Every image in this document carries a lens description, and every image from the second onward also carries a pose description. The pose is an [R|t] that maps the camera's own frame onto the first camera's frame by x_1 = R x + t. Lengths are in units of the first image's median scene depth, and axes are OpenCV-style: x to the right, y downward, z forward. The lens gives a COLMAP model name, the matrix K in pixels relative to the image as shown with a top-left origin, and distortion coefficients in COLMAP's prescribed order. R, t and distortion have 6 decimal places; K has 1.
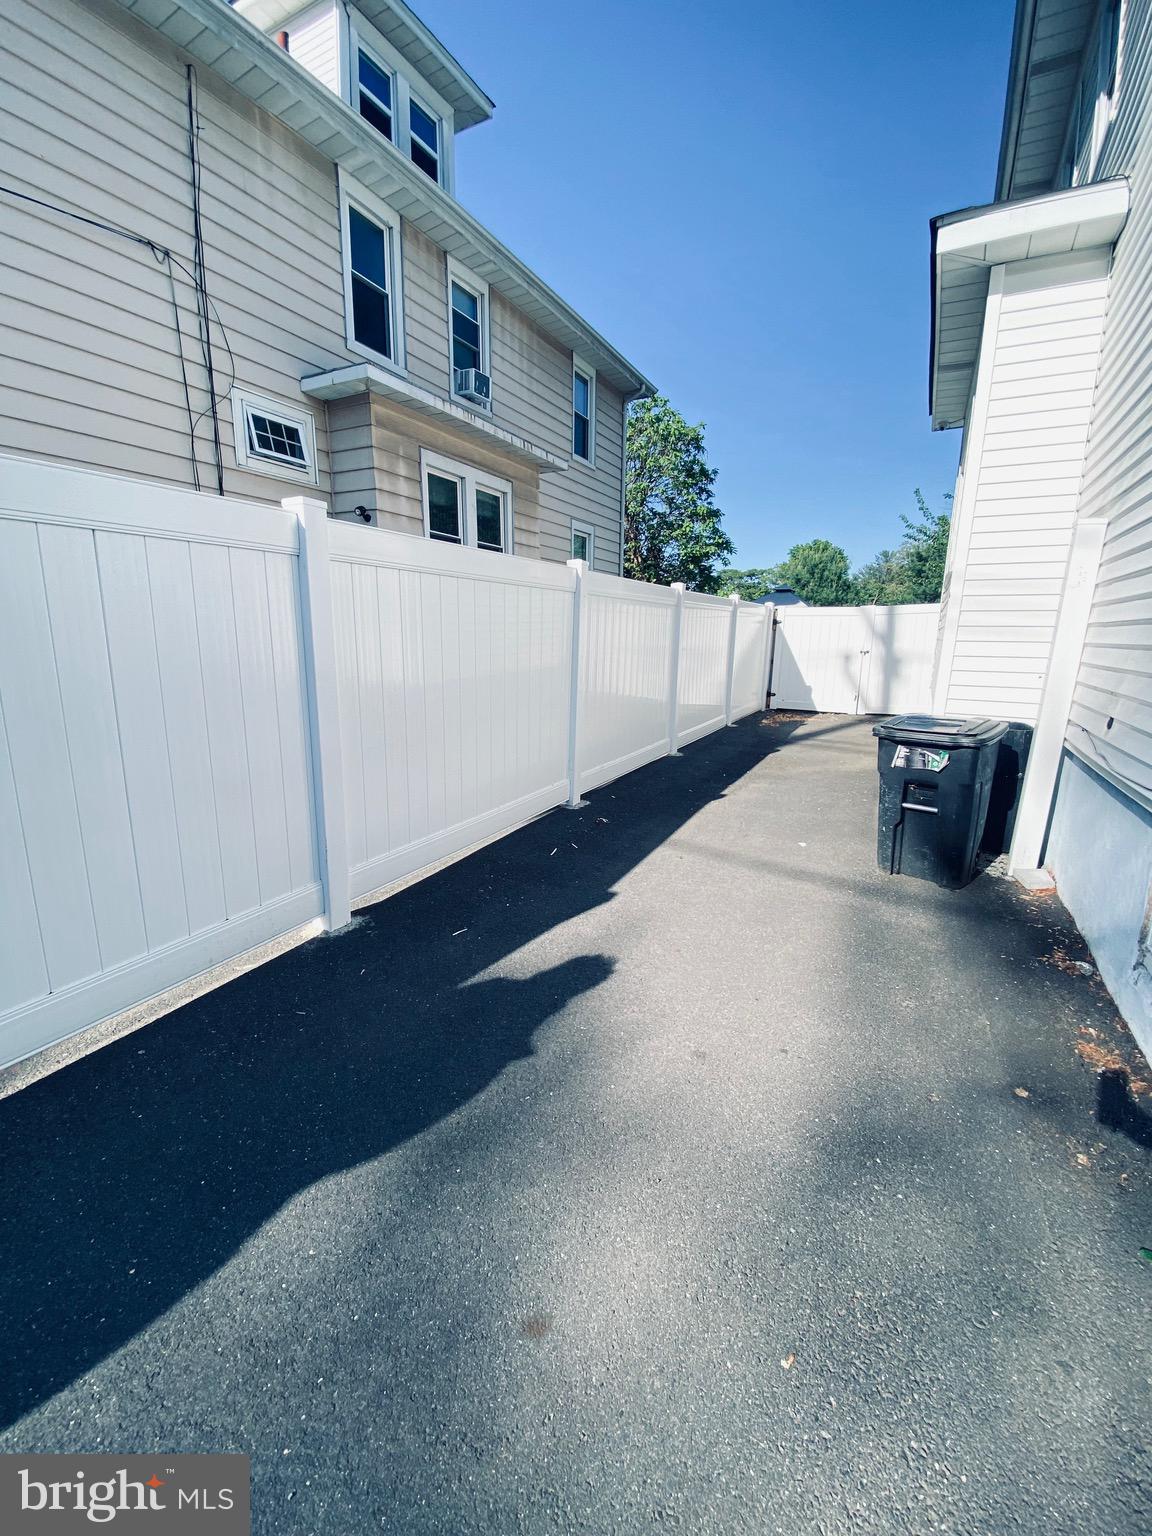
lens RADIAL K [[627.4, 0, 591.9], [0, 627.4, 779.5], [0, 0, 1]] dist [-0.011202, -0.003588]
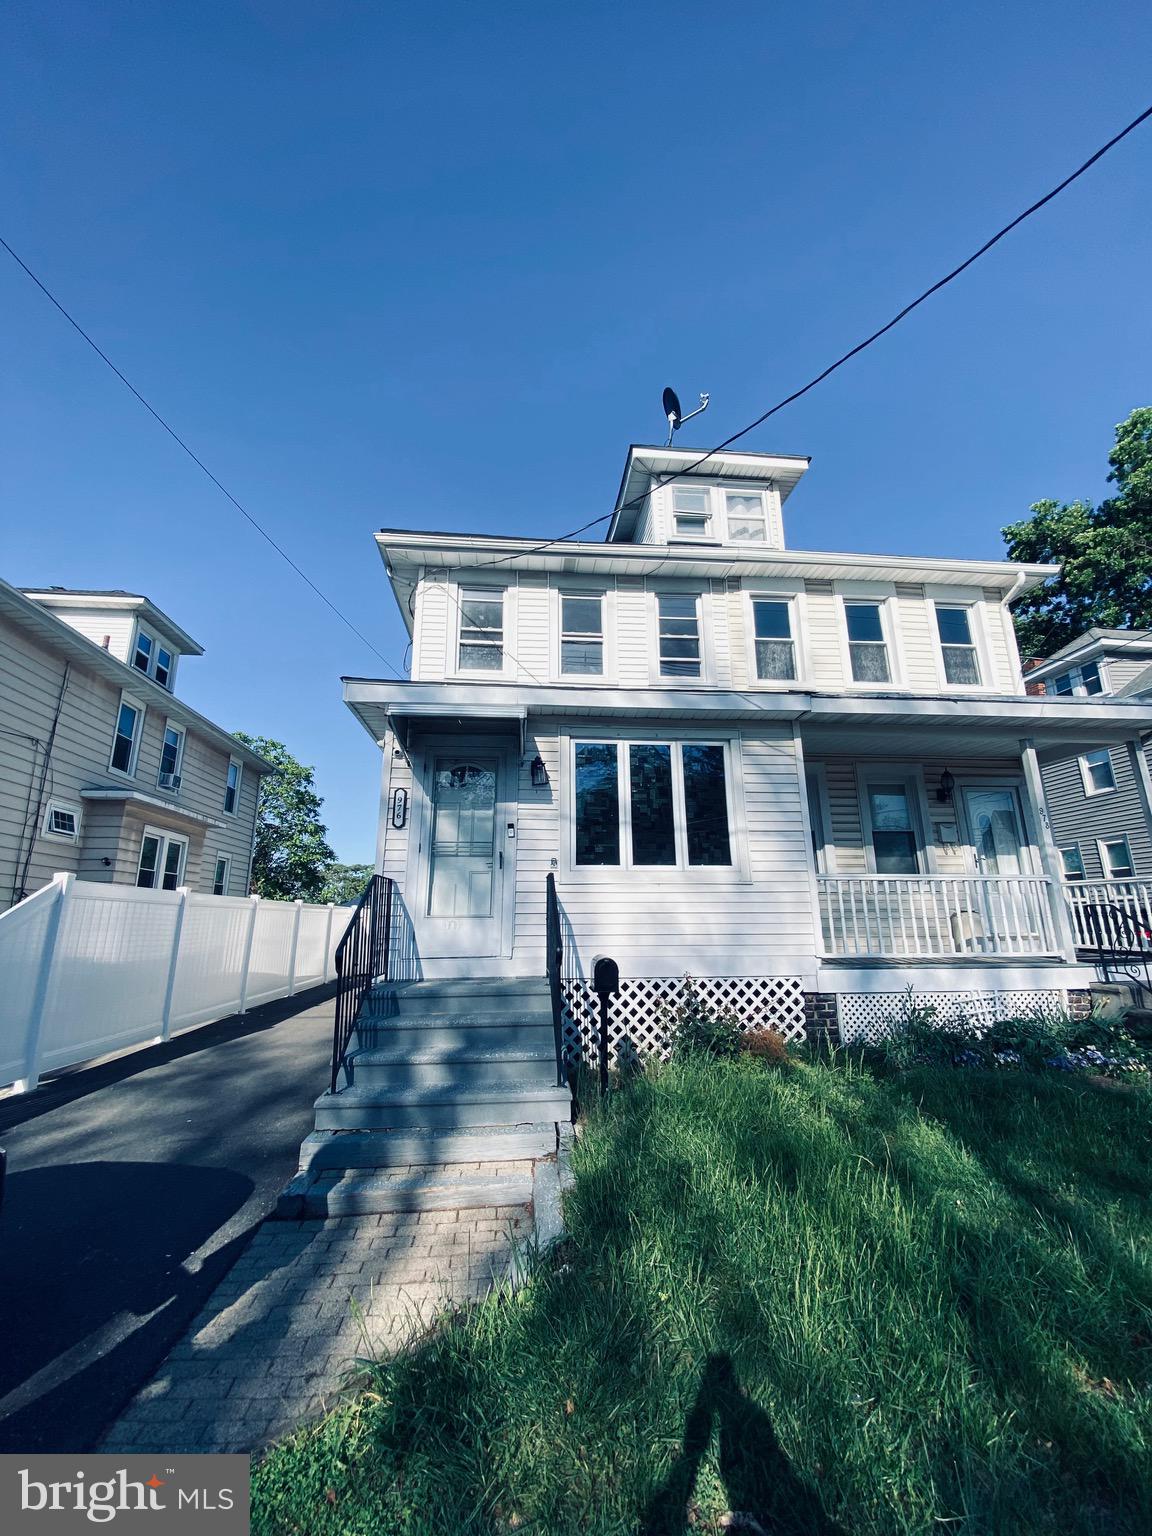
lens RADIAL K [[627.4, 0, 571.2], [0, 627.4, 756.2], [0, 0, 1]] dist [-0.011202, -0.003588]
pose [[0.845838, 0.107370, 0.522523, -0.178869], [0.151922, 0.890484, -0.428904, 0.212599], [-0.511349, 0.442166, 0.736893, -0.900268]]
